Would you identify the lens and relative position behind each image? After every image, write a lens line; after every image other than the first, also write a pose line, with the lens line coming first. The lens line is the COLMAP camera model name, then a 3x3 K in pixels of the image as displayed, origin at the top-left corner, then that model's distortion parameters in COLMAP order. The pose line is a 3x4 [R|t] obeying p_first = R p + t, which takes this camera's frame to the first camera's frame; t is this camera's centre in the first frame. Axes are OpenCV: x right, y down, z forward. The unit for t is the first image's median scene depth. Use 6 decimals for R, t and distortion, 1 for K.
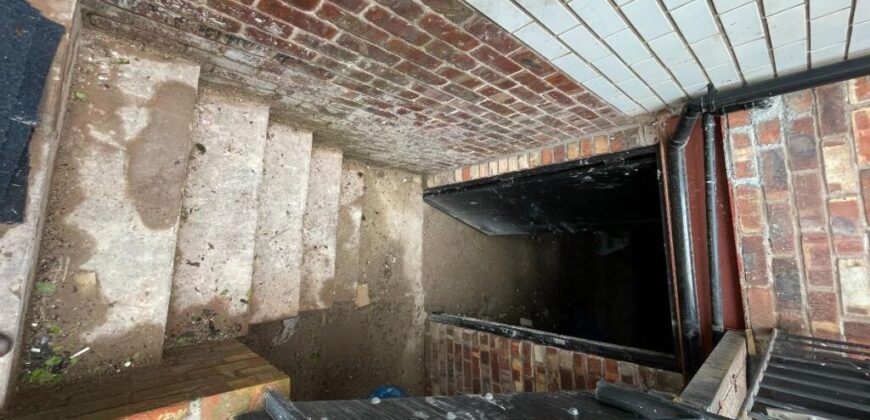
lens RADIAL K [[353.1, 0, 435.9], [0, 353.1, 211.6], [0, 0, 1]] dist [-0.012831, 0.007782]
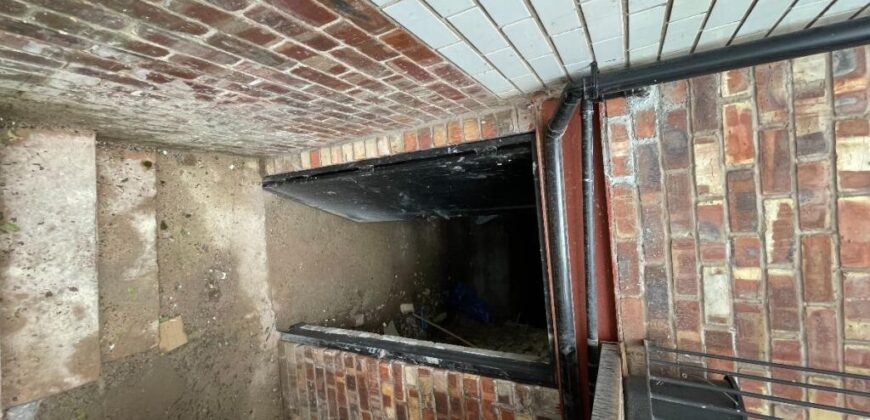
lens RADIAL K [[353.1, 0, 435.9], [0, 353.1, 211.6], [0, 0, 1]] dist [-0.012831, 0.007782]
pose [[0.949949, -0.065827, 0.305390, 0.148378], [0.033534, 0.993386, 0.109816, -0.106255], [-0.310599, -0.094079, 0.945874, 0.271025]]
